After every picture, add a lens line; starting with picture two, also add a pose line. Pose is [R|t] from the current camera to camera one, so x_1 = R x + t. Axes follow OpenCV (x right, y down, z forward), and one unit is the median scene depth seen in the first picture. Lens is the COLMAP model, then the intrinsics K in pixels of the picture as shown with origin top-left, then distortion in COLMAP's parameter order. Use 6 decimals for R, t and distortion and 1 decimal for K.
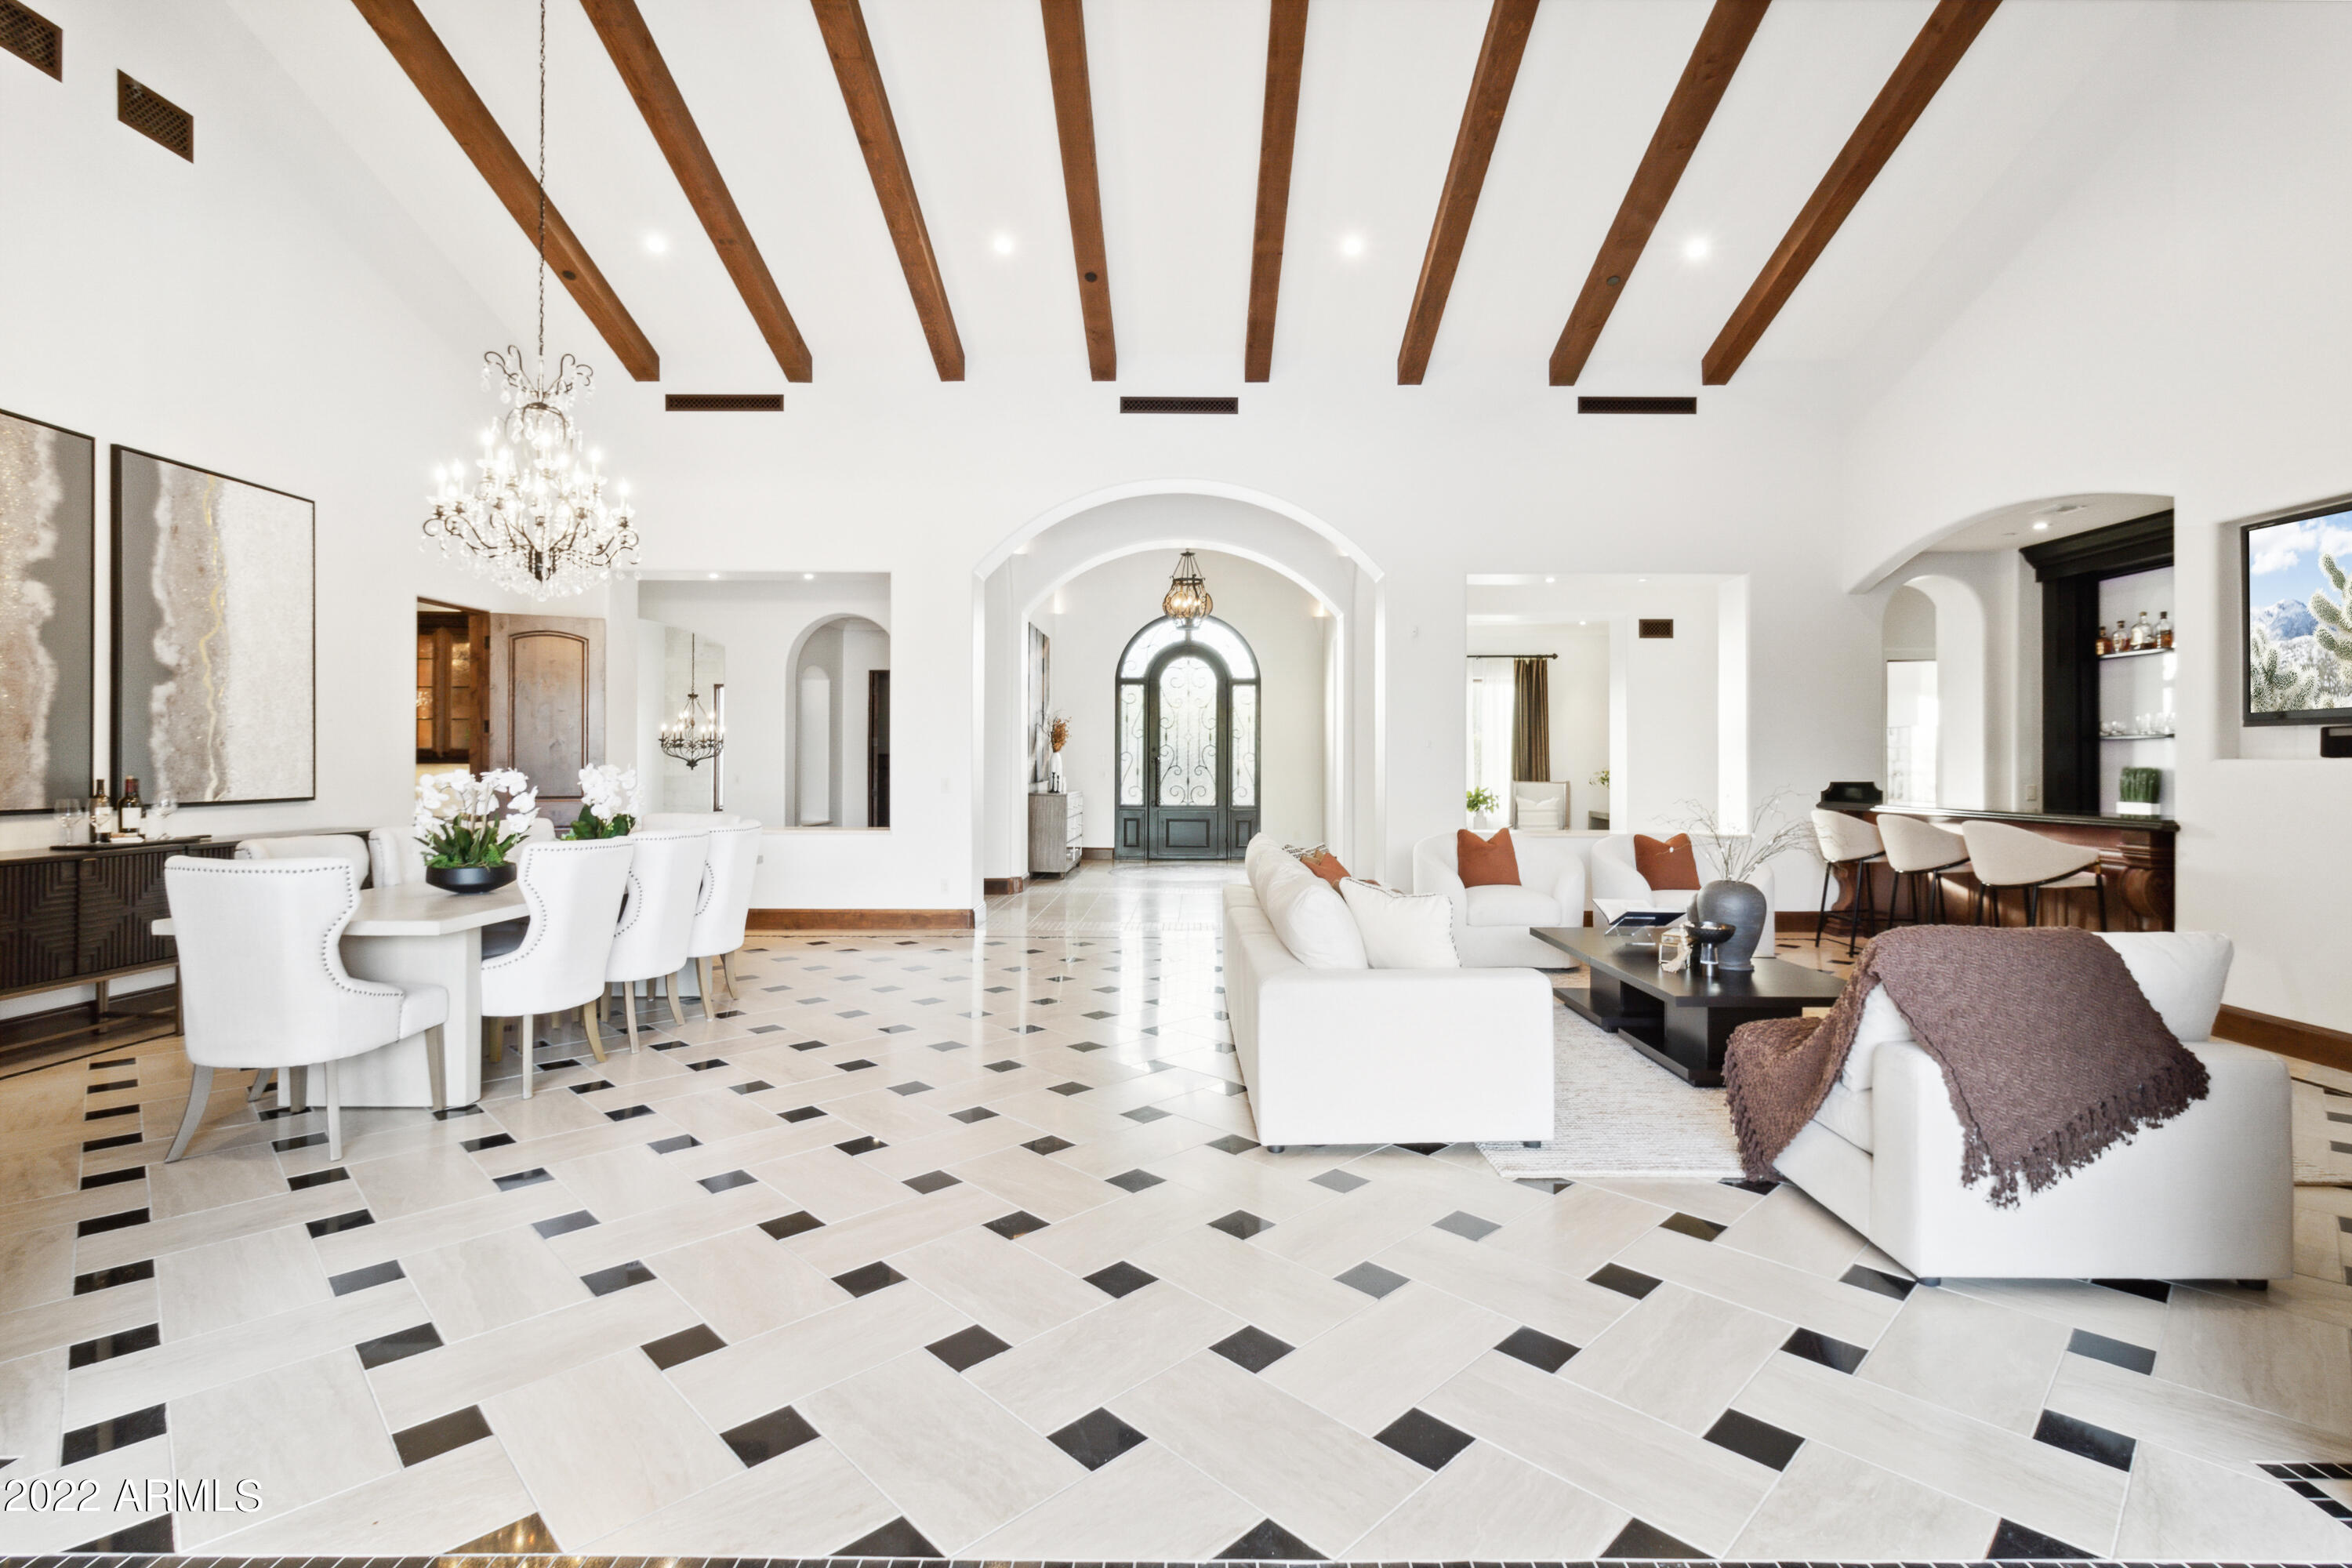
lens RADIAL K [[1053.5, 0, 1183.6], [0, 1053.5, 764.7], [0, 0, 1]] dist [0.001037, -0.000789]
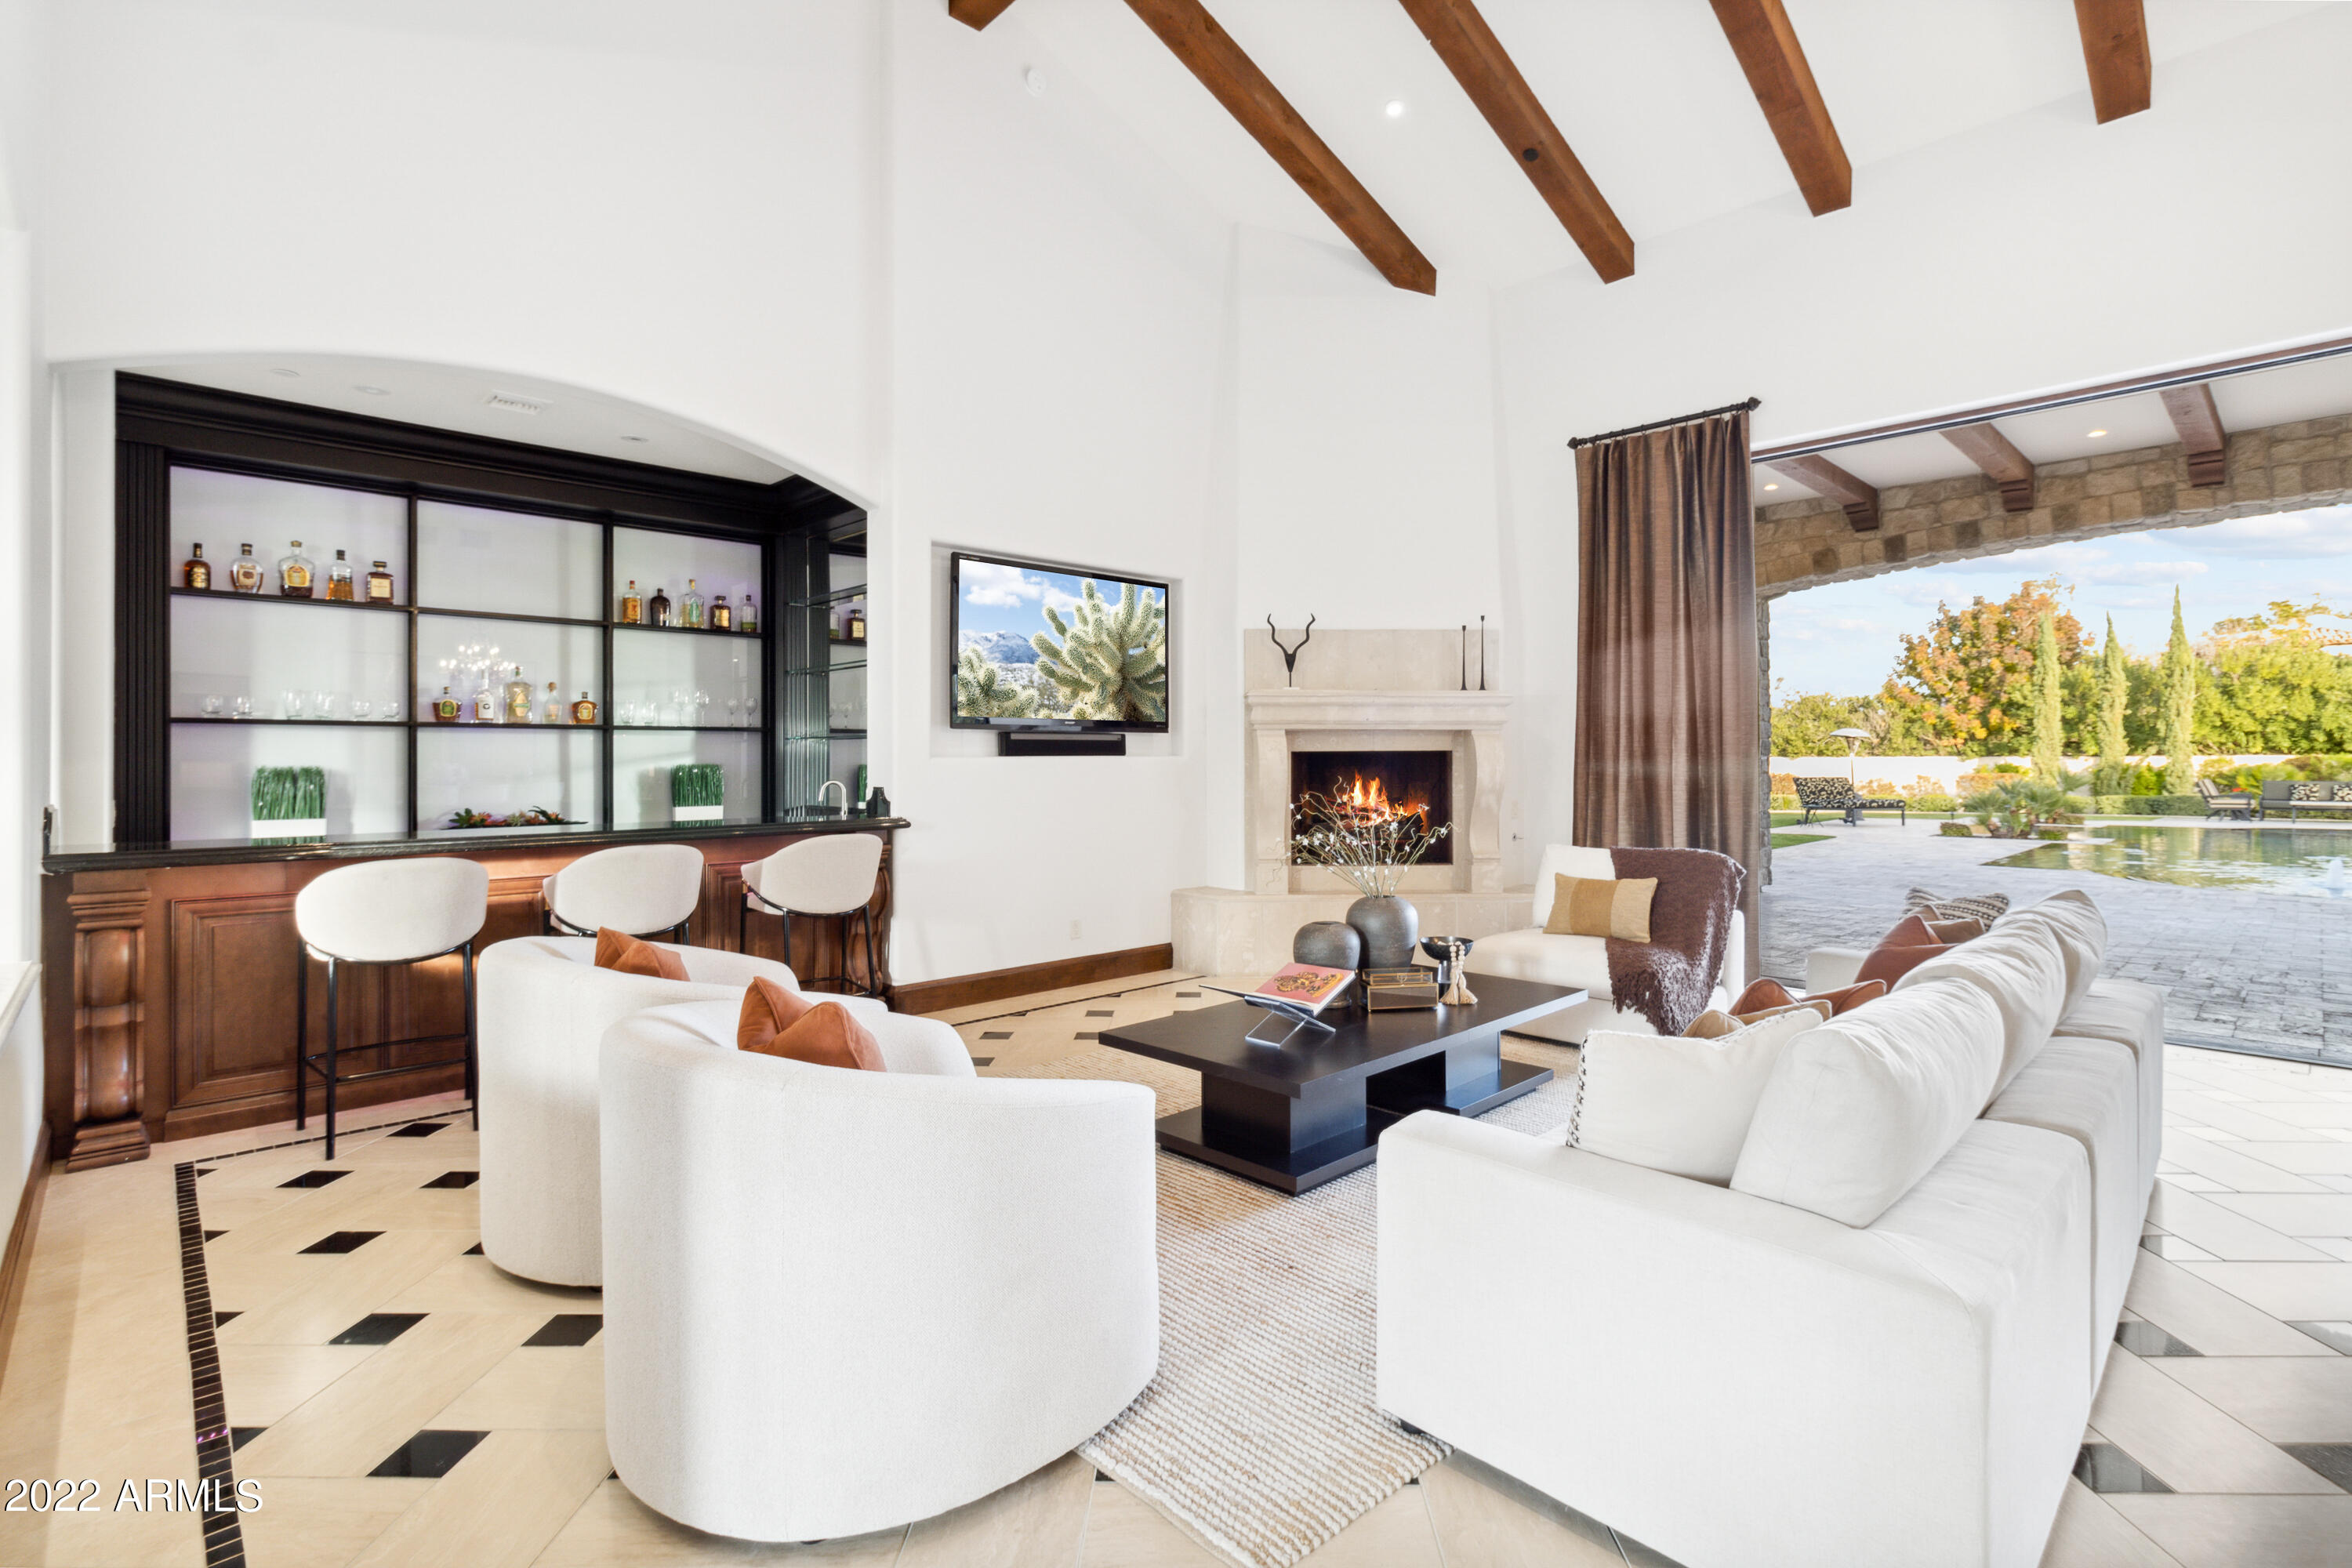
lens RADIAL K [[1053.5, 0, 1219.0], [0, 1053.5, 761.2], [0, 0, 1]] dist [0.001037, -0.000789]
pose [[-0.724656, -0.010906, 0.689024, -0.016837], [-0.003393, 0.999919, 0.012259, -0.017085], [-0.689102, 0.006546, -0.724635, 1.786383]]
